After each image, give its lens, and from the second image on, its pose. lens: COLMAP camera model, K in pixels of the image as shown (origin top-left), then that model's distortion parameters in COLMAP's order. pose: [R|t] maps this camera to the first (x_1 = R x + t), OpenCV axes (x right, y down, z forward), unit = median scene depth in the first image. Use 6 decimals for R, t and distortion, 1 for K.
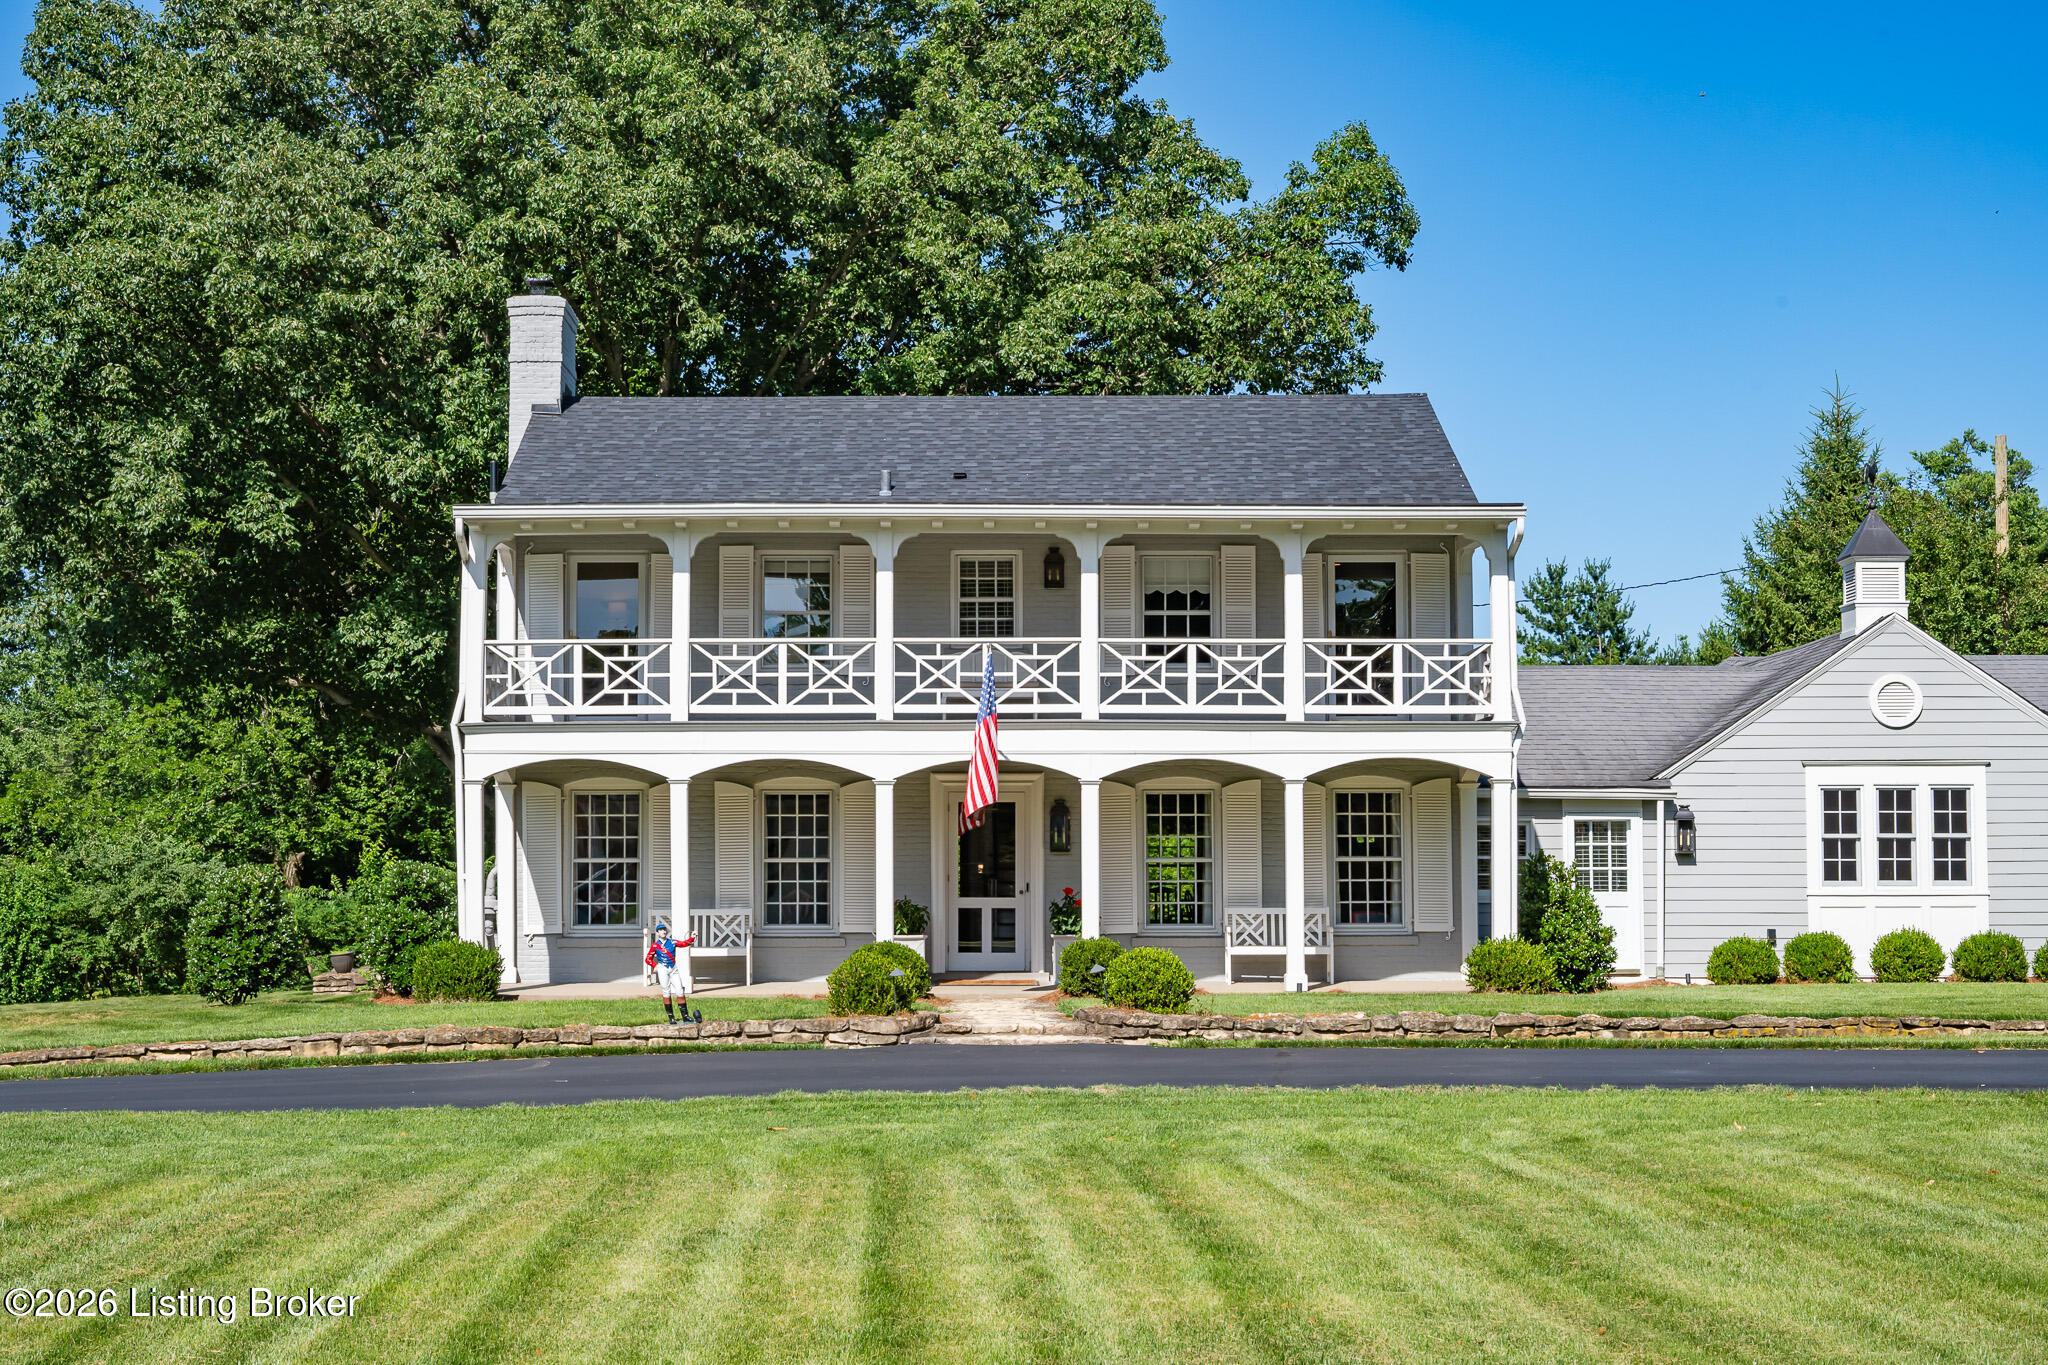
lens RADIAL K [[3448.4, 0, 1024.0], [0, 3448.4, 682.5], [0, 0, 1]] dist [0.059491, 0.041633]
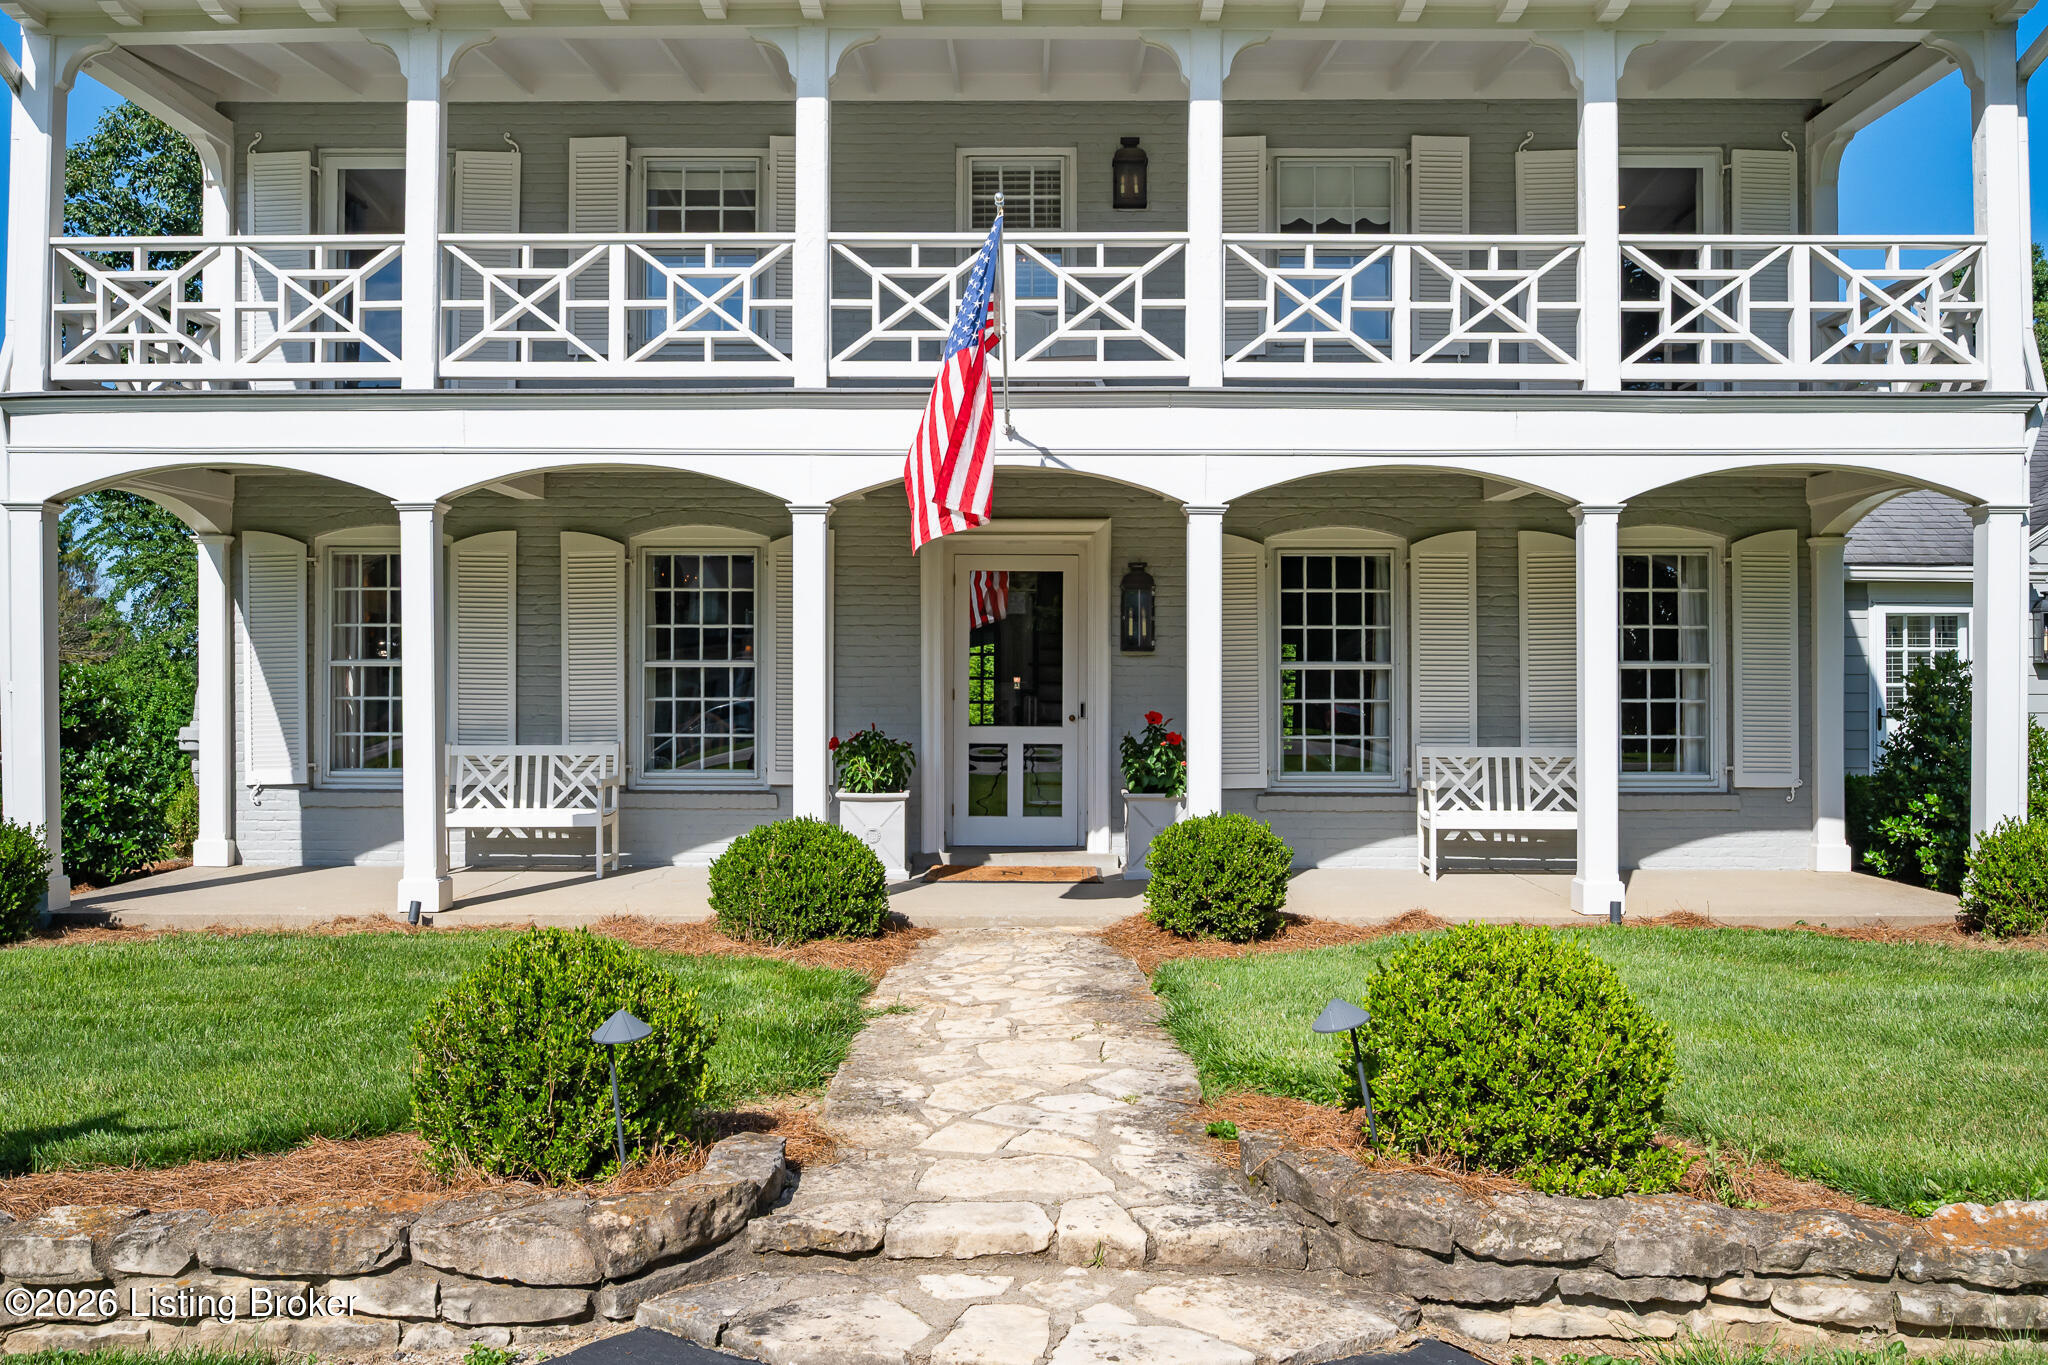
lens RADIAL K [[1988.5, 0, 1024.0], [0, 1988.5, 682.5], [0, 0, 1]] dist [-0.015387, -0.001509]
pose [[0.999651, 0.003950, -0.026109, -0.000147], [-0.002677, 0.998813, 0.048627, 0.038305], [0.026270, -0.048540, 0.998476, 0.664124]]
